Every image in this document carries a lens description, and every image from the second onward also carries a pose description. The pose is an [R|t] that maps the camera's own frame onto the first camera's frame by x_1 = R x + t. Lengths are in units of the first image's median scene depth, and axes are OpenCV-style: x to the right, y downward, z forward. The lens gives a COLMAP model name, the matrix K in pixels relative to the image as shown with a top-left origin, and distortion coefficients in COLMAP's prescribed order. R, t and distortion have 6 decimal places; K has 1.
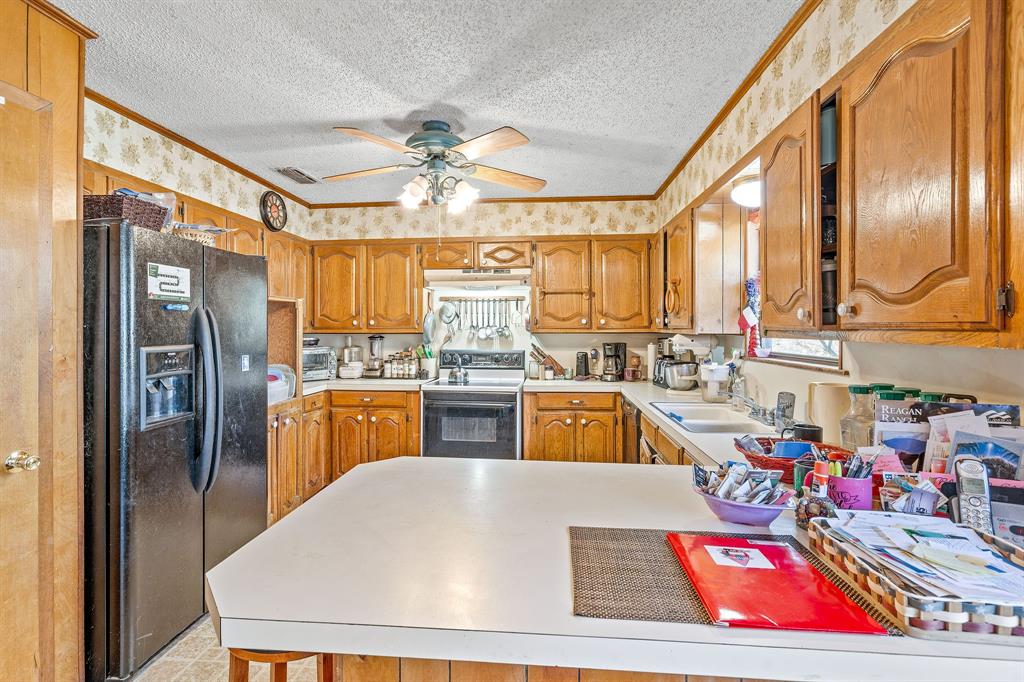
lens RADIAL K [[467.2, 0, 511.4], [0, 467.2, 331.6], [0, 0, 1]] dist [-0.005192, 0.001129]
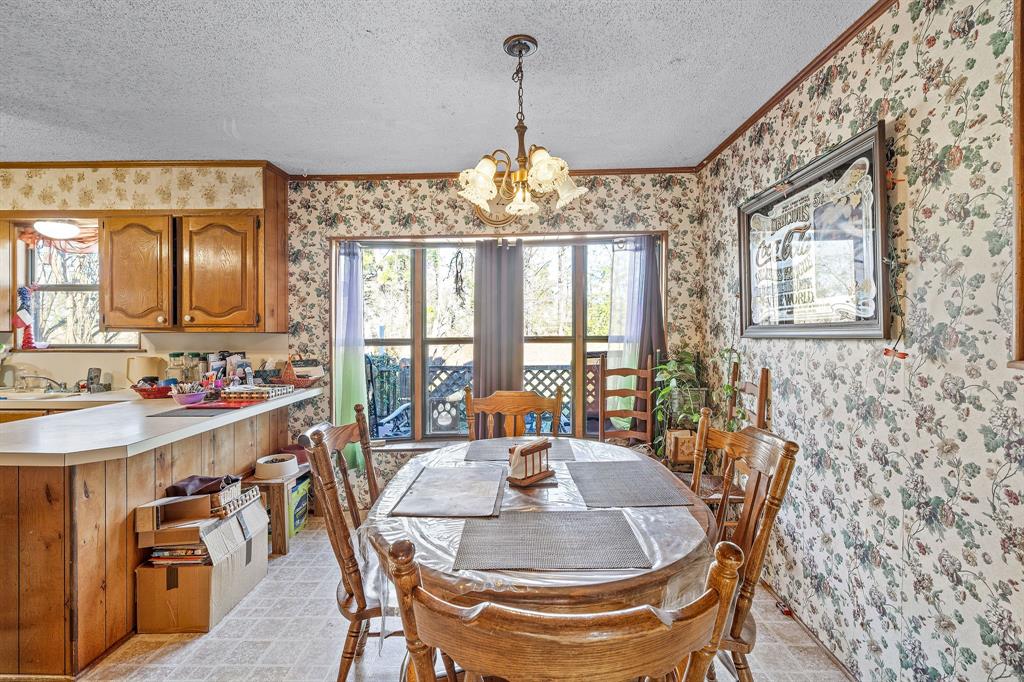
lens RADIAL K [[467.2, 0, 513.6], [0, 467.2, 333.8], [0, 0, 1]] dist [-0.005192, 0.001129]
pose [[-0.069957, -0.013188, 0.997463, -1.191316], [0.006534, 0.999885, 0.013679, 0.006763], [-0.997529, 0.007475, -0.069863, -0.310976]]
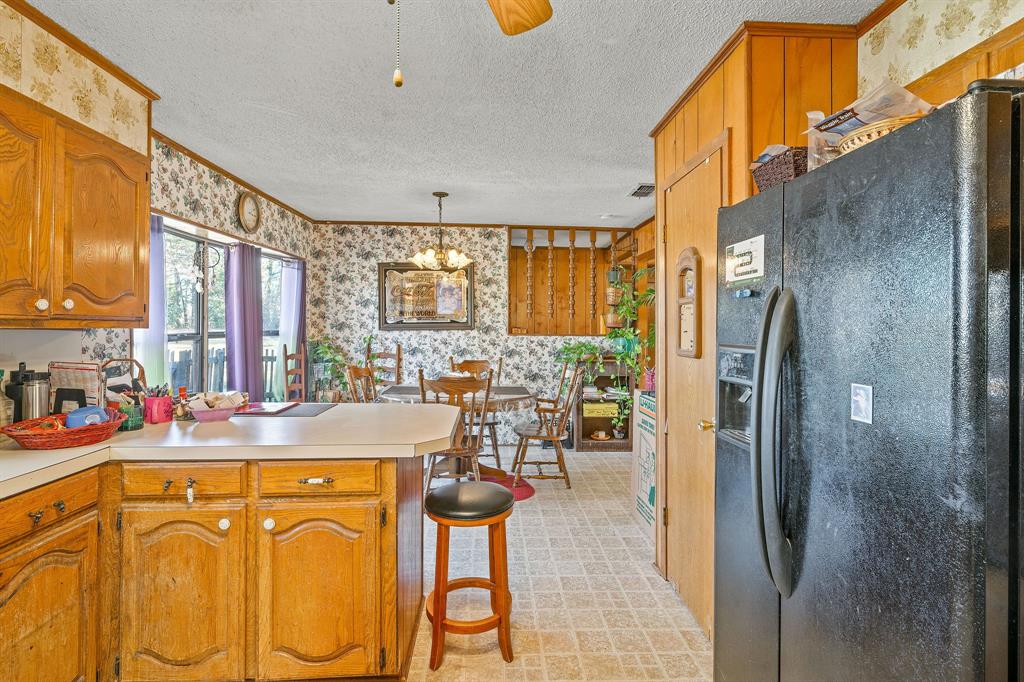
lens RADIAL K [[467.2, 0, 513.1], [0, 467.2, 330.4], [0, 0, 1]] dist [-0.005192, 0.001129]
pose [[-0.991312, -0.006992, -0.131348, -0.259881], [-0.008834, 0.999871, 0.013448, -0.000333], [0.131237, 0.014491, -0.991245, 1.745916]]
